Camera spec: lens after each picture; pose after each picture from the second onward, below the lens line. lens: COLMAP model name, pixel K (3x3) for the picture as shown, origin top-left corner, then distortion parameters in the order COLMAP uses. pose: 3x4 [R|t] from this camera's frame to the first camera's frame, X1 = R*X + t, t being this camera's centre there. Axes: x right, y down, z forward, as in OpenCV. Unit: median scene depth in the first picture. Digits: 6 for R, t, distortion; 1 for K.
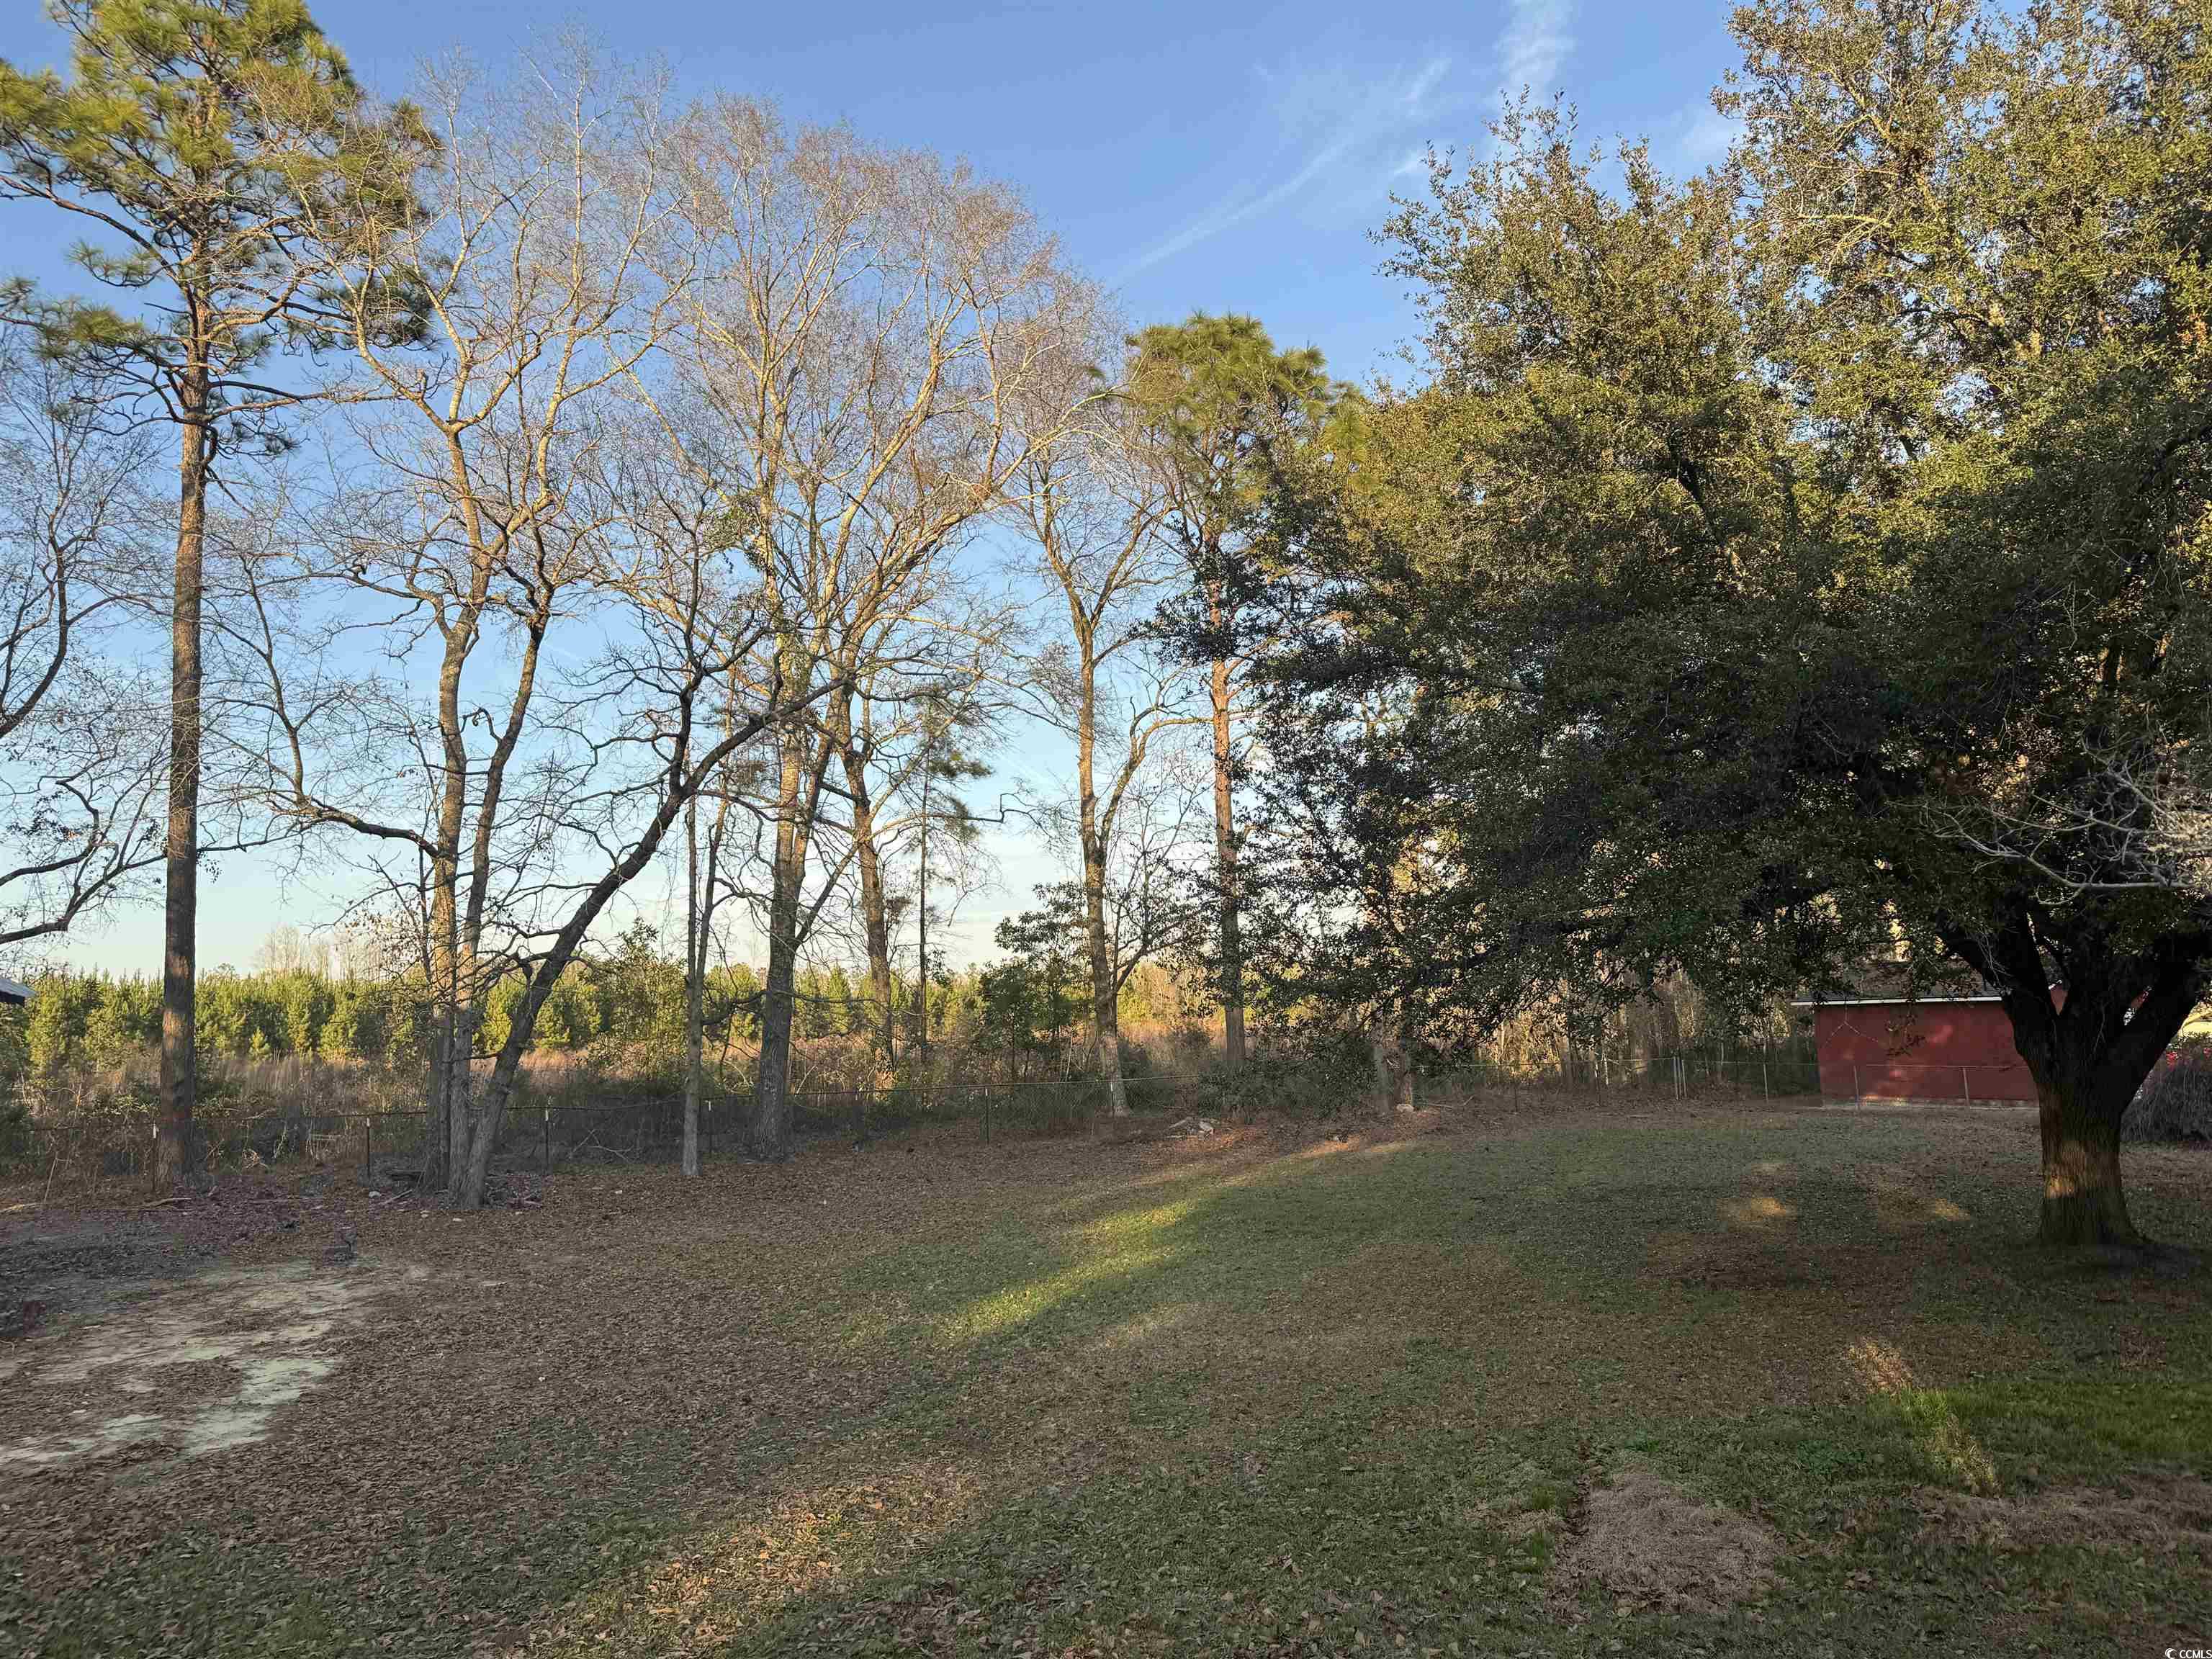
lens RADIAL K [[1525.5, 0, 1109.1], [0, 1525.5, 842.0], [0, 0, 1]] dist [0.133480, -0.215043]
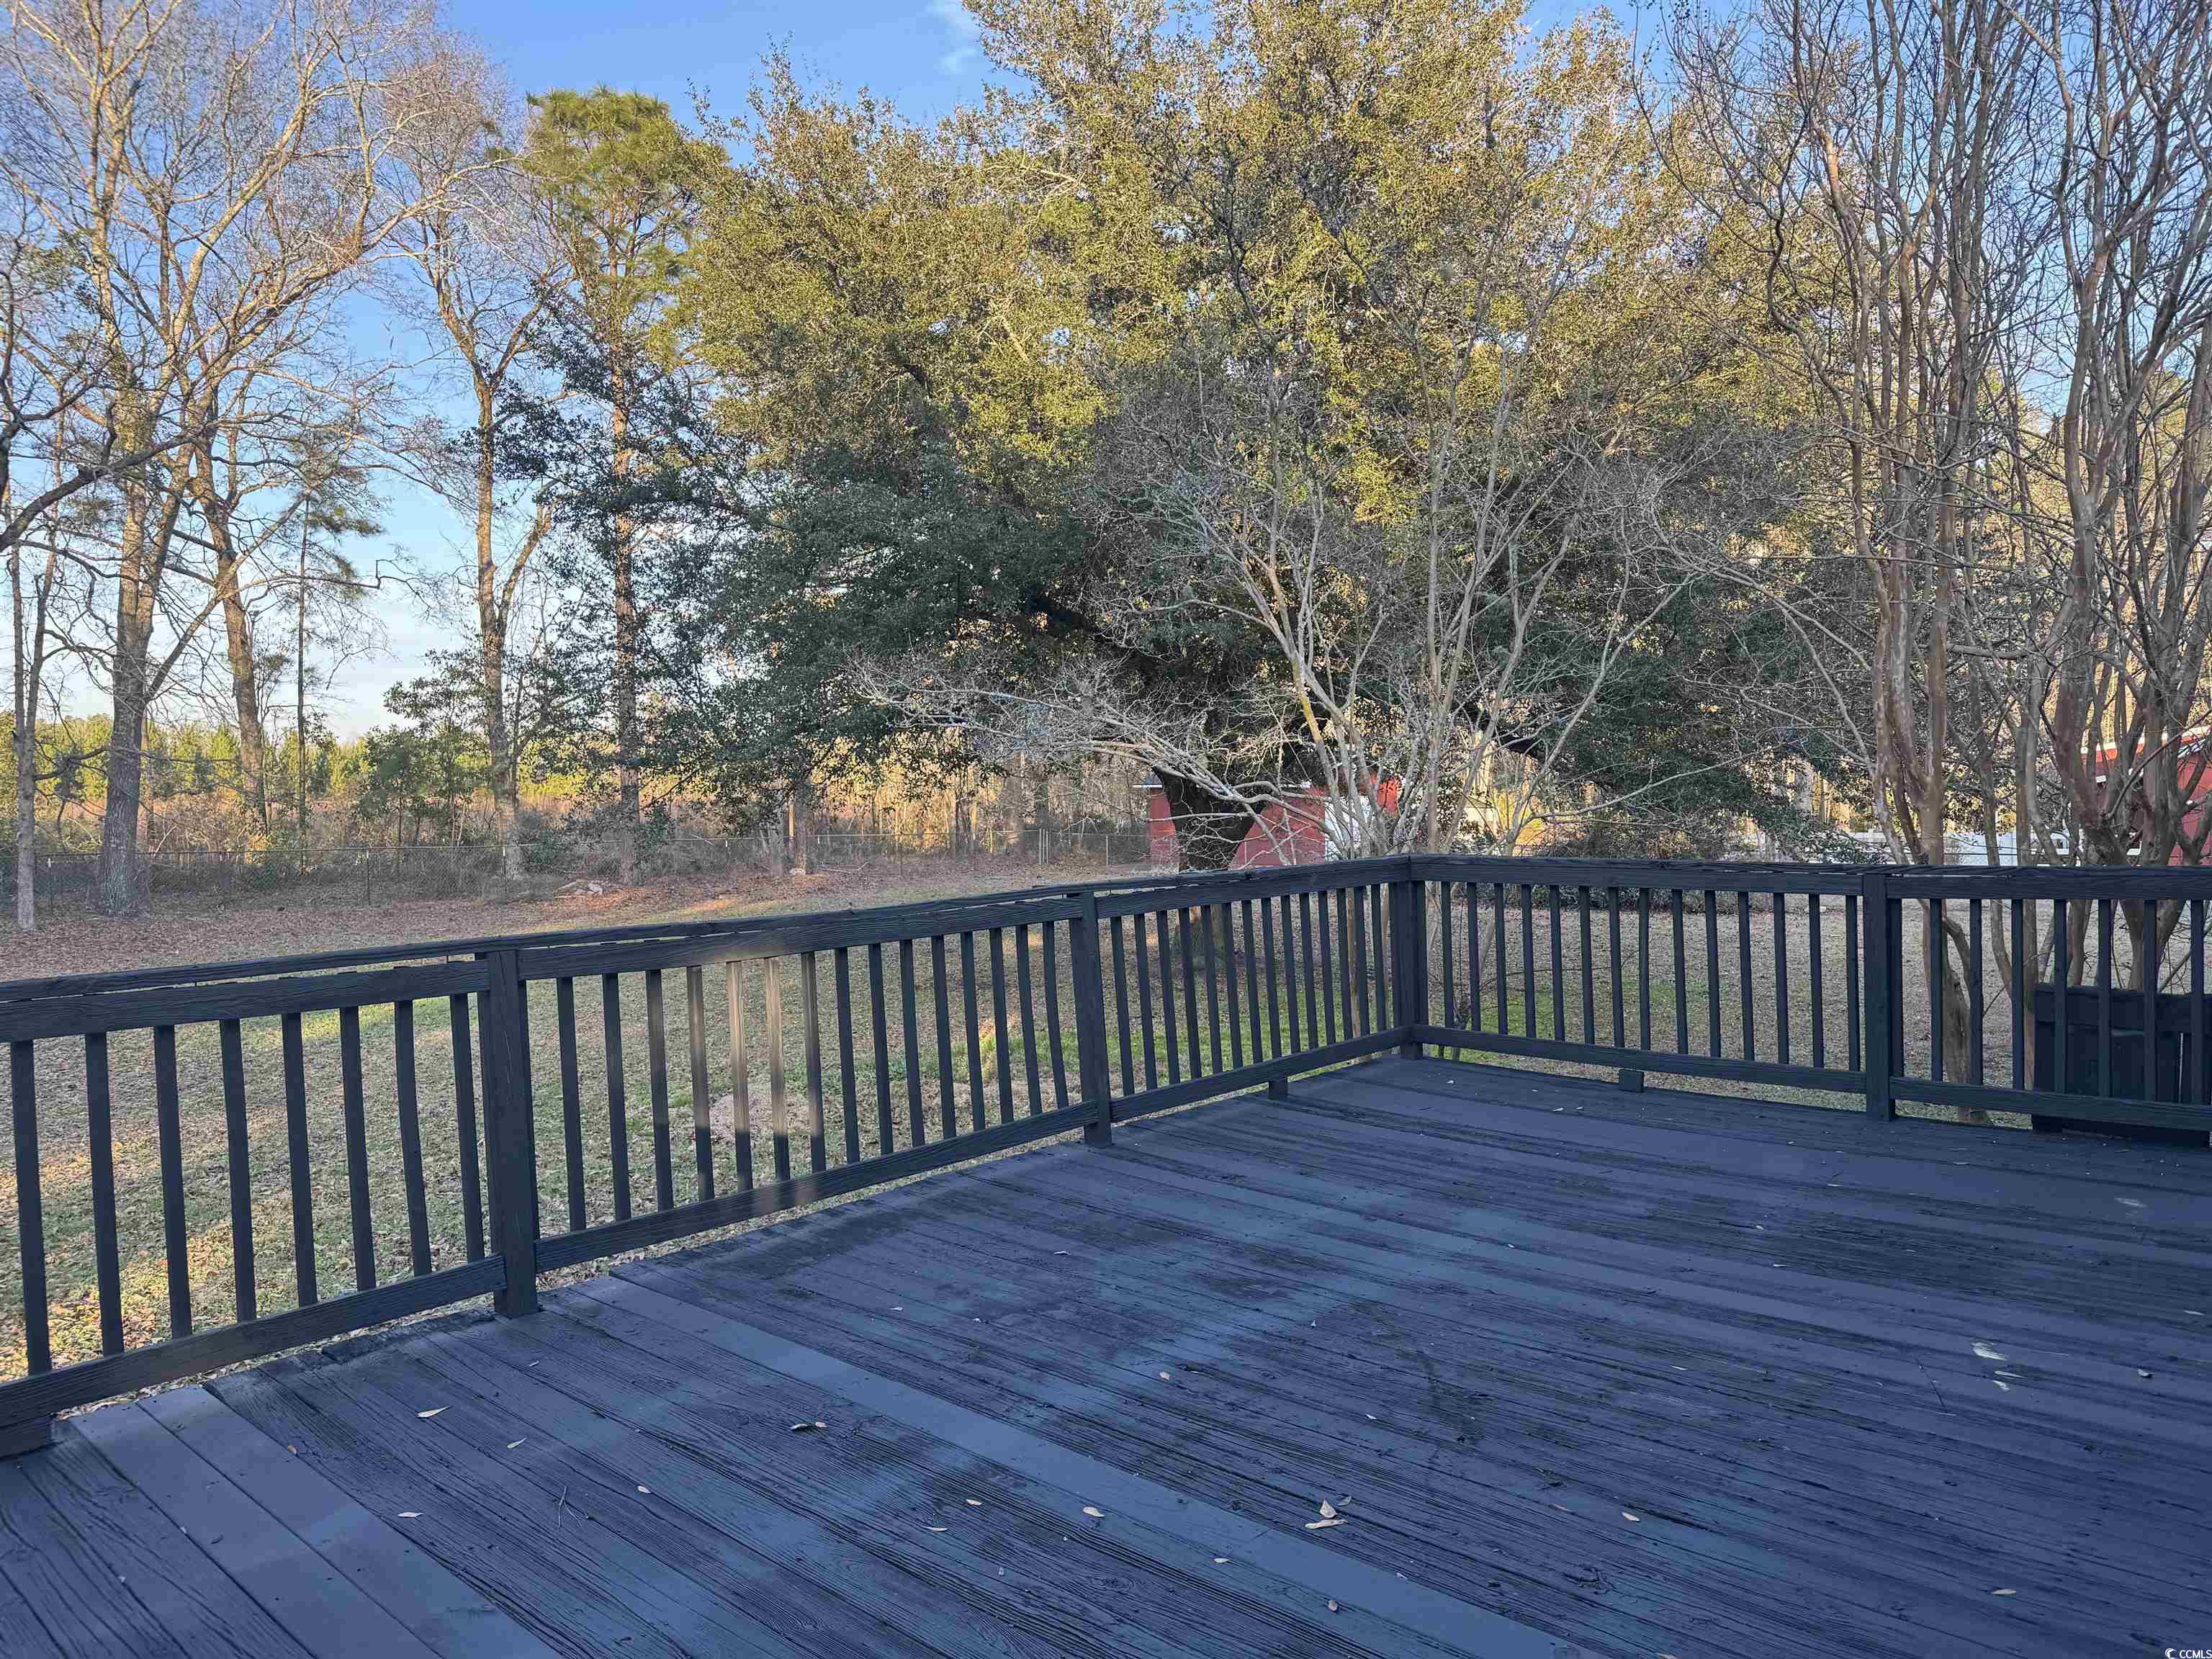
lens RADIAL K [[1539.8, 0, 1106.0], [0, 1539.8, 829.5], [0, 0, 1]] dist [0.045858, -0.052200]
pose [[0.942787, 0.014975, 0.333060, 0.051183], [-0.060288, 0.990180, 0.126134, -0.016197], [-0.327900, -0.138997, 0.934431, -0.156506]]
